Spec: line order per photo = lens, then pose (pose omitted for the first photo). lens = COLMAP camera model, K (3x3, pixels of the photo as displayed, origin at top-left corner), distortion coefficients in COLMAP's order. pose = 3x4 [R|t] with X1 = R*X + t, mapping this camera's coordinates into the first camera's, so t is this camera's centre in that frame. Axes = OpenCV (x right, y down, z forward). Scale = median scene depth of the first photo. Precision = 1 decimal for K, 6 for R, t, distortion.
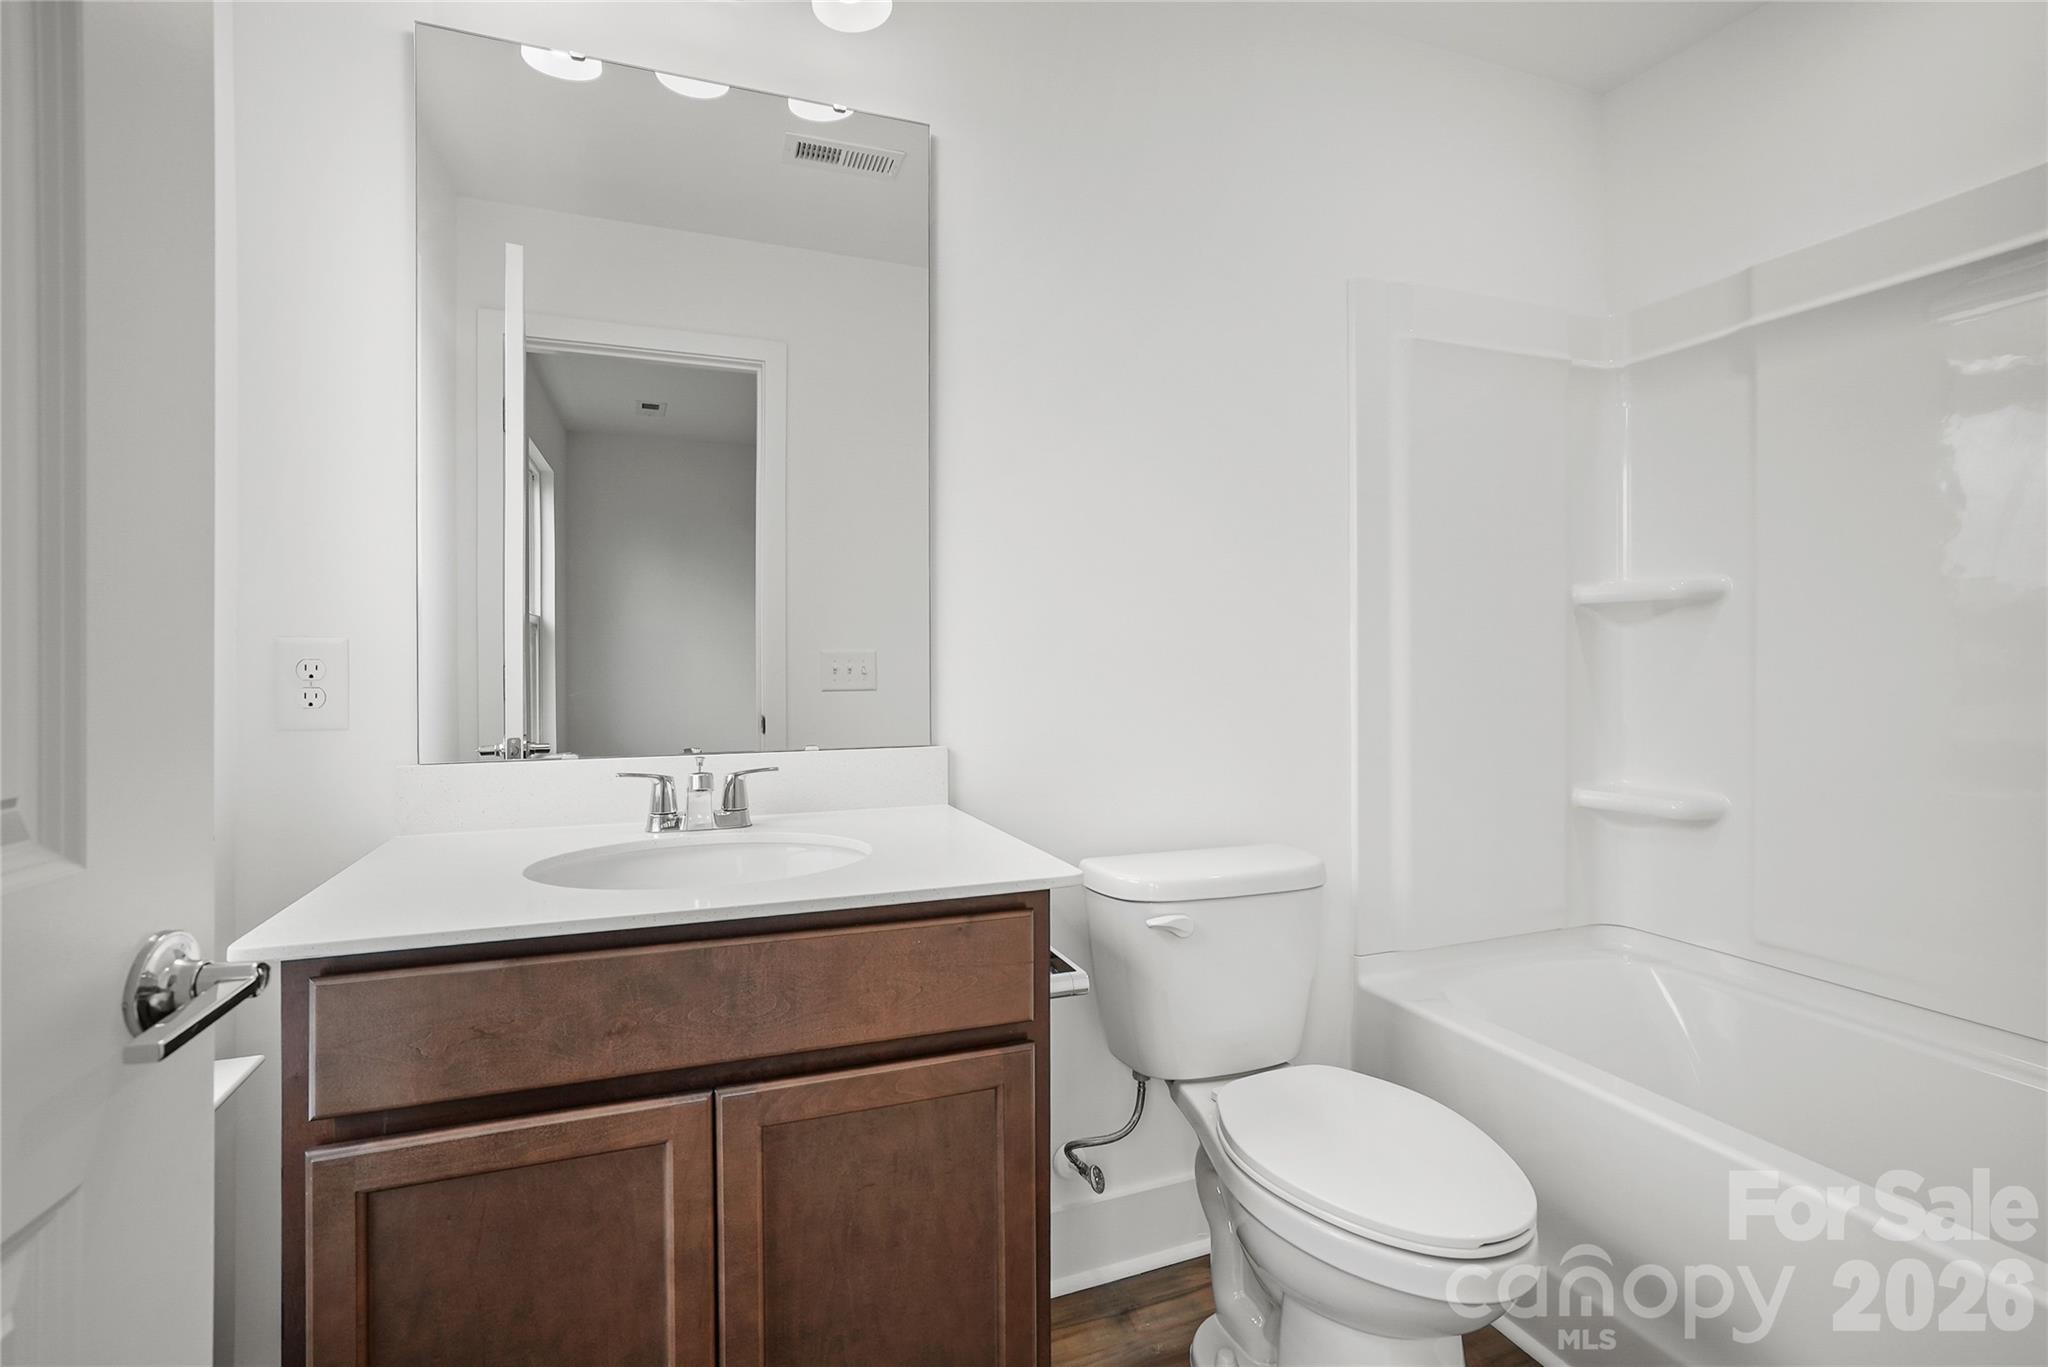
lens RADIAL K [[959.7, 0, 1021.9], [0, 959.7, 658.4], [0, 0, 1]] dist [-0.000109, 0.000351]
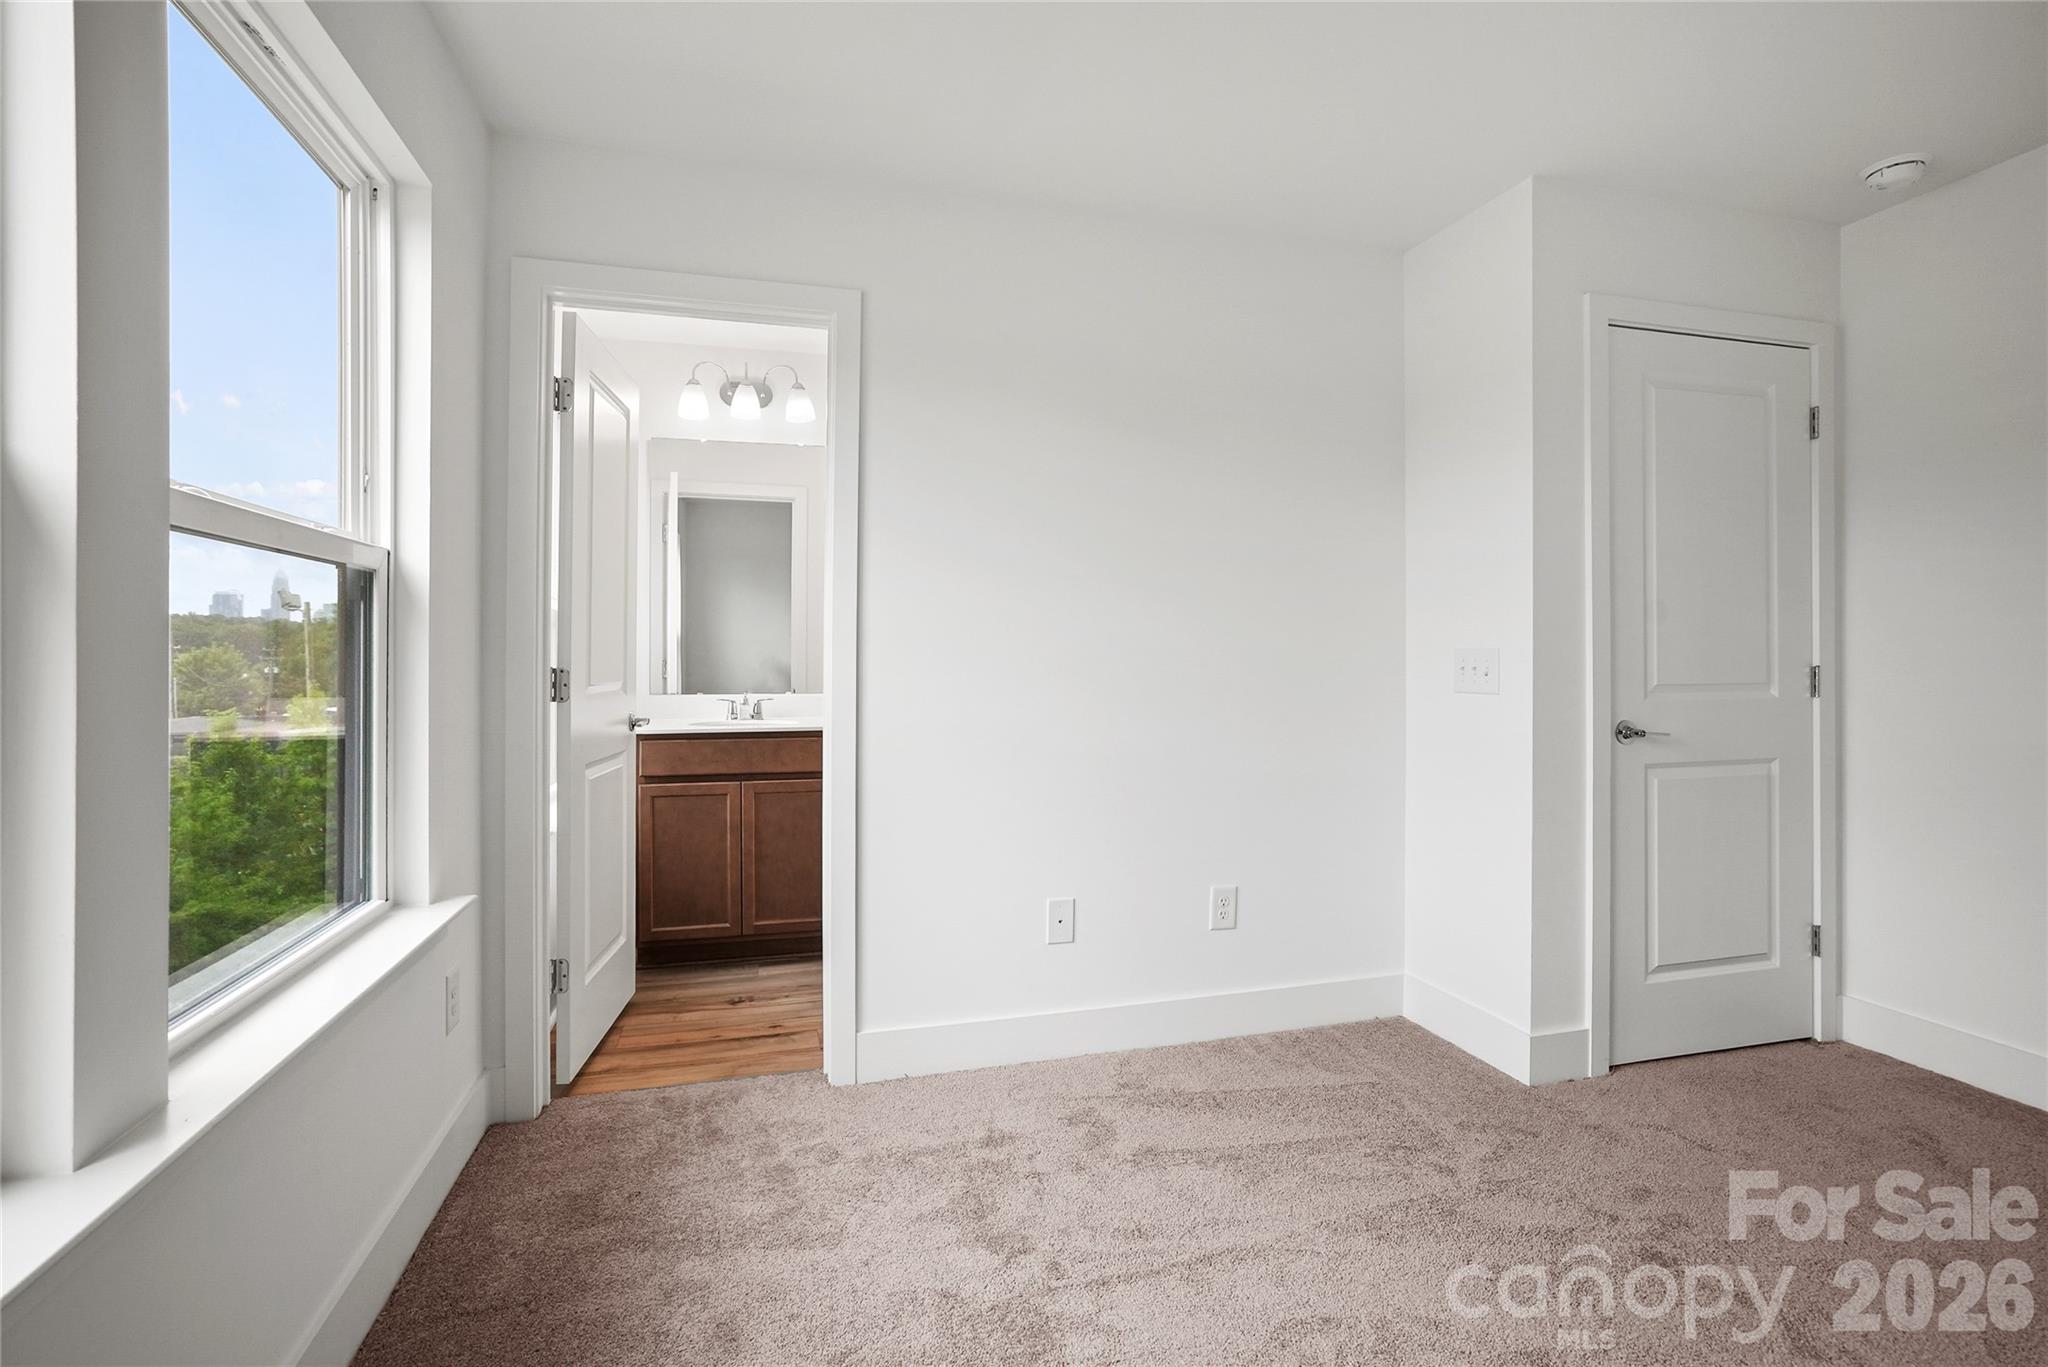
lens RADIAL K [[959.7, 0, 1021.9], [0, 959.7, 658.4], [0, 0, 1]] dist [-0.000109, 0.000351]
pose [[0.993740, 0.003093, -0.111678, 1.101776], [-0.003645, 0.999982, -0.004735, 0.008007], [0.111662, 0.005112, 0.993733, -2.404620]]
